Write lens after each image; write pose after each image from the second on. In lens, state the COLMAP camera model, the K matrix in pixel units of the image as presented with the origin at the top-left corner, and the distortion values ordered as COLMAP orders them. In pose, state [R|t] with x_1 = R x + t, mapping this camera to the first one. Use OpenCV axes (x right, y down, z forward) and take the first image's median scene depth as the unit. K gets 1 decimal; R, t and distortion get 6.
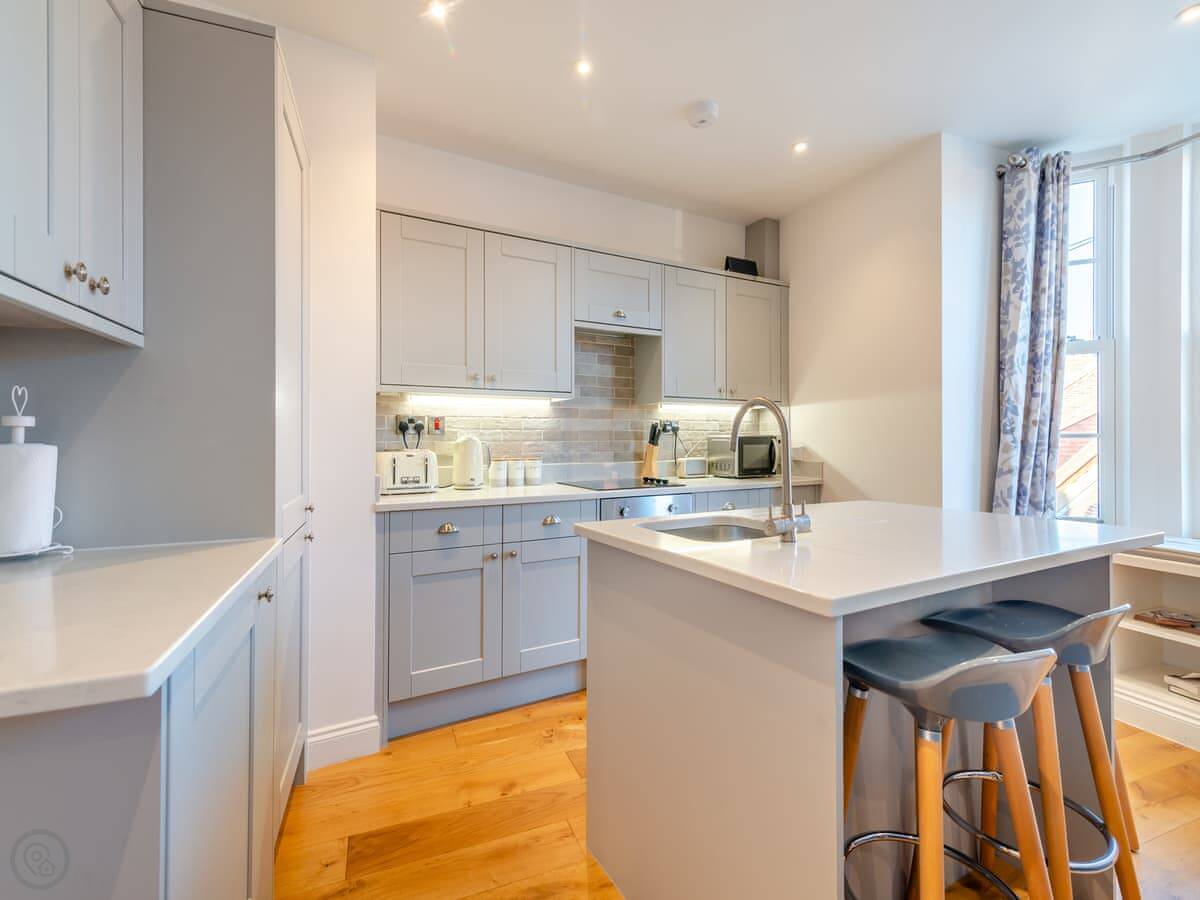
lens RADIAL K [[528.9, 0, 606.3], [0, 528.9, 444.5], [0, 0, 1]] dist [0.001132, 0.000082]
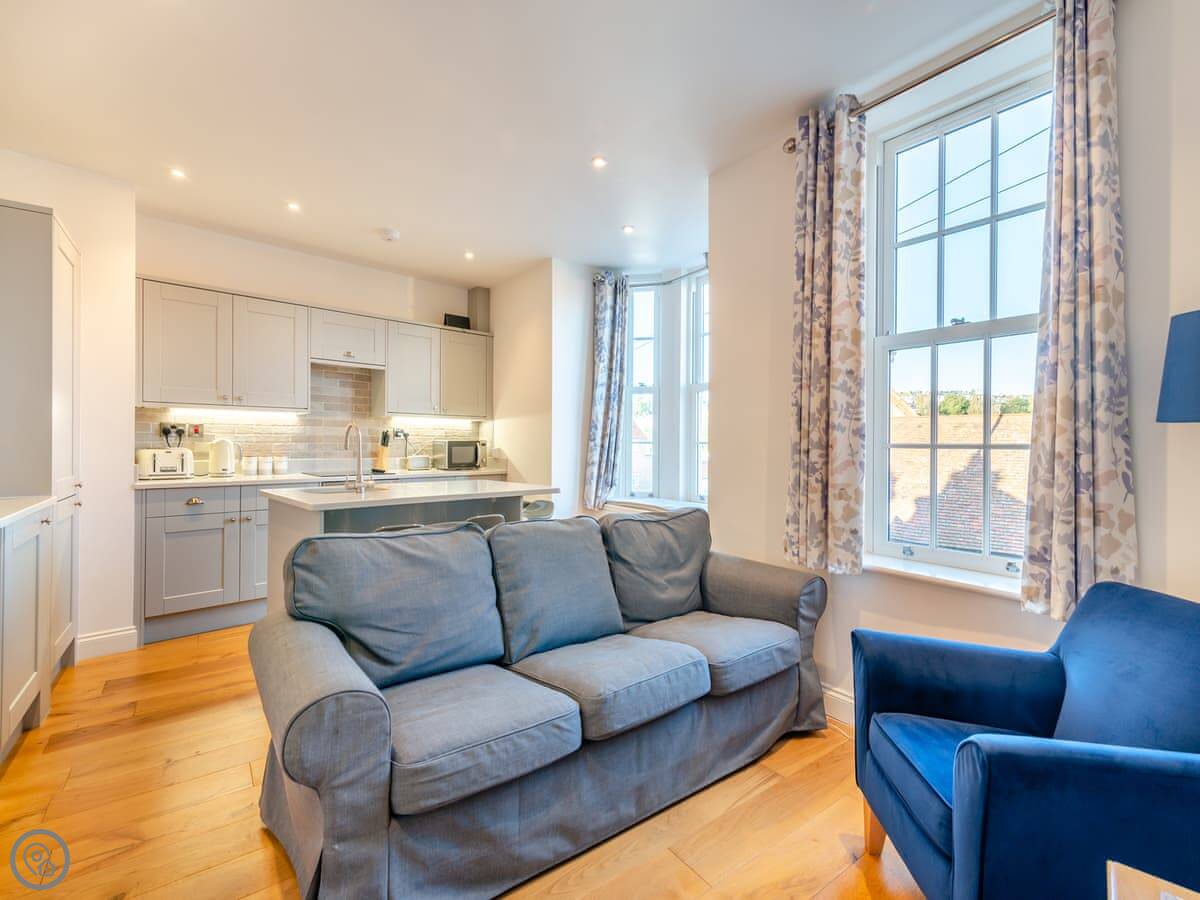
lens RADIAL K [[517.1, 0, 600.0], [0, 517.1, 450.0], [0, 0, 1]] dist [-0.002661, -0.000399]
pose [[0.967095, 0.006685, 0.254326, 0.354427], [-0.007864, 0.999963, 0.003620, 0.001486], [-0.254293, -0.005500, 0.967112, -0.565230]]
